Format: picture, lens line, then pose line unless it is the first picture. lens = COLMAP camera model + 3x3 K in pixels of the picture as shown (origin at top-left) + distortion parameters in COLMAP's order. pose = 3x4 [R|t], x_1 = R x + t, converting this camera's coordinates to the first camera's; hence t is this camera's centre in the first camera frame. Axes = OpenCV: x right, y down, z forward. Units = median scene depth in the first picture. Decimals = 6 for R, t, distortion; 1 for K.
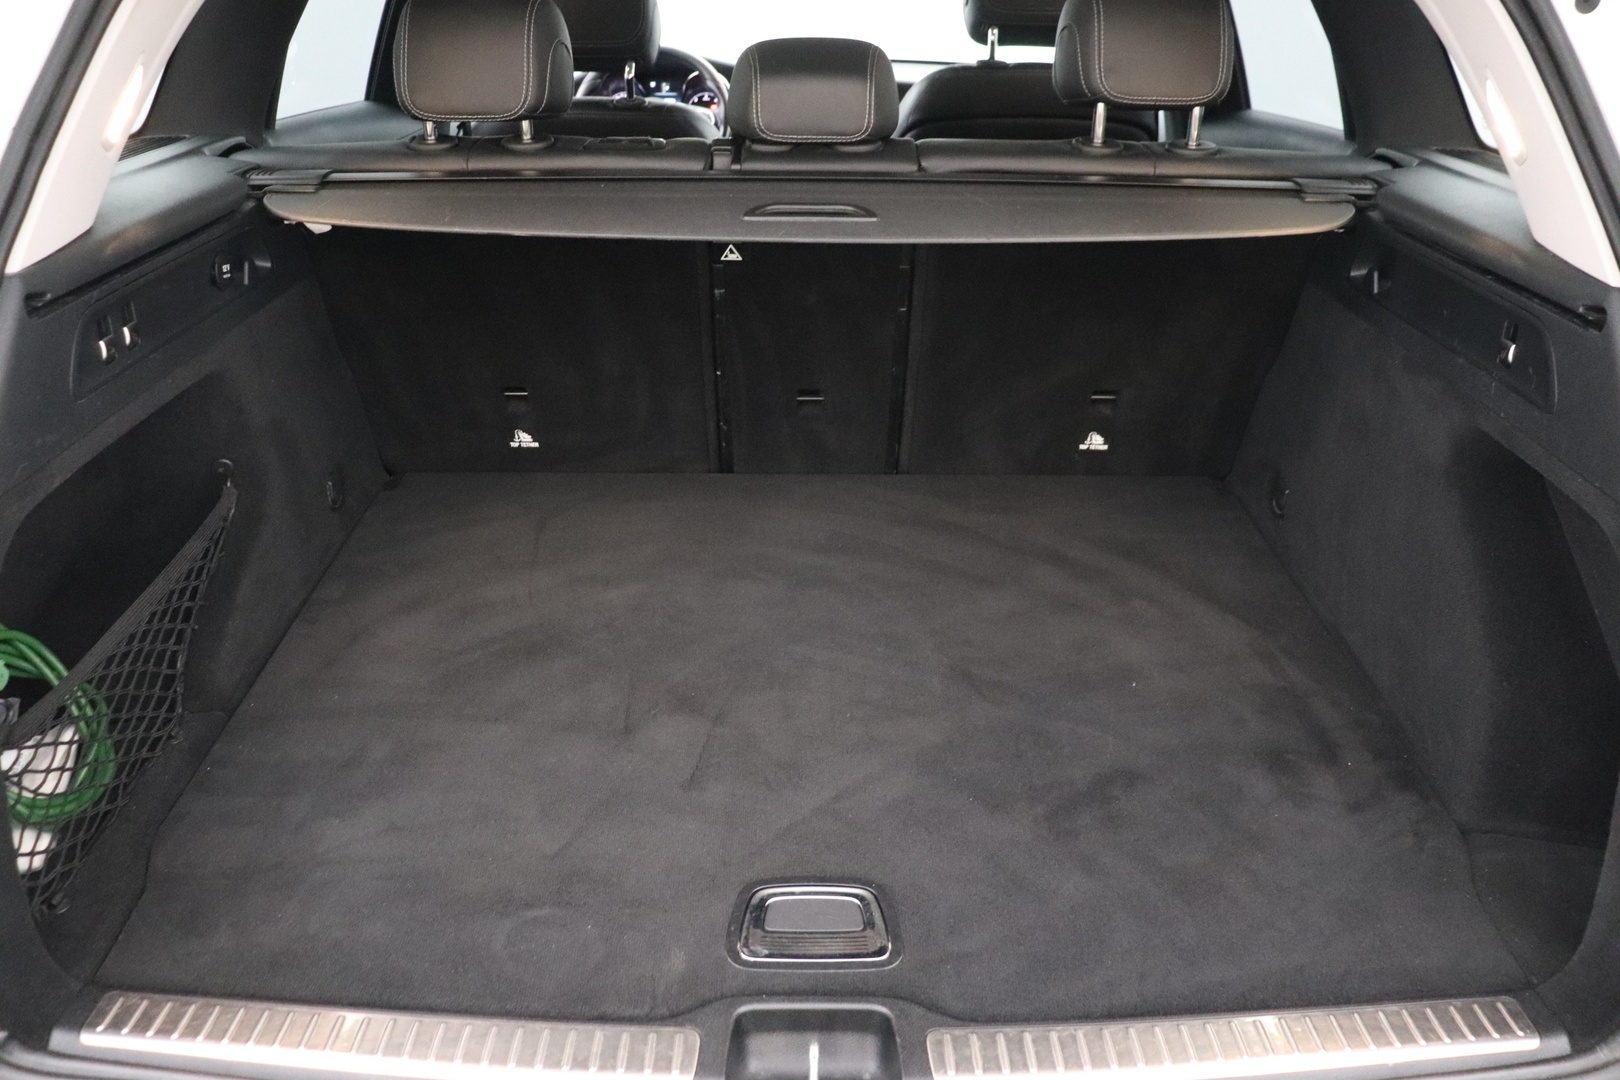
lens RADIAL K [[1325.1, 0, 810.0], [0, 1325.1, 540.0], [0, 0, 1]] dist [-0.176947, 0.158077]
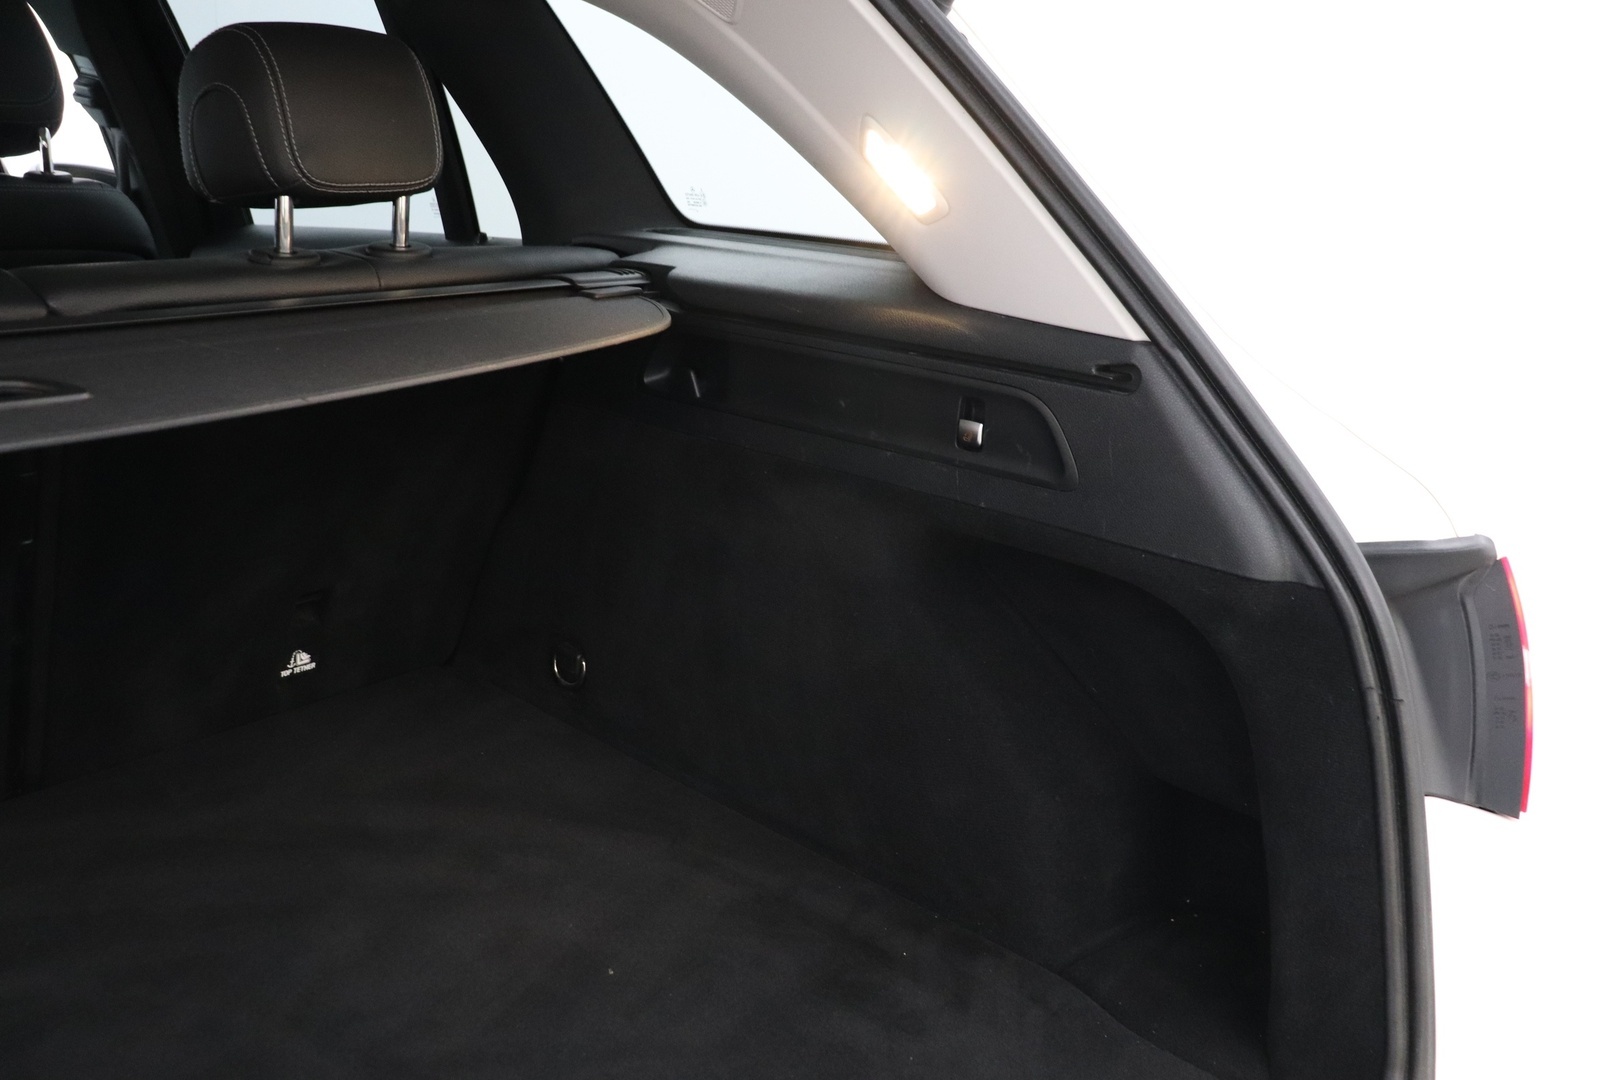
lens RADIAL K [[1325.1, 0, 810.0], [0, 1325.1, 540.0], [0, 0, 1]] dist [-0.176947, 0.158077]
pose [[0.638991, -0.202269, 0.742144, -0.151900], [0.276494, 0.960721, 0.023778, -0.096792], [-0.717803, 0.190004, 0.669819, 0.365566]]
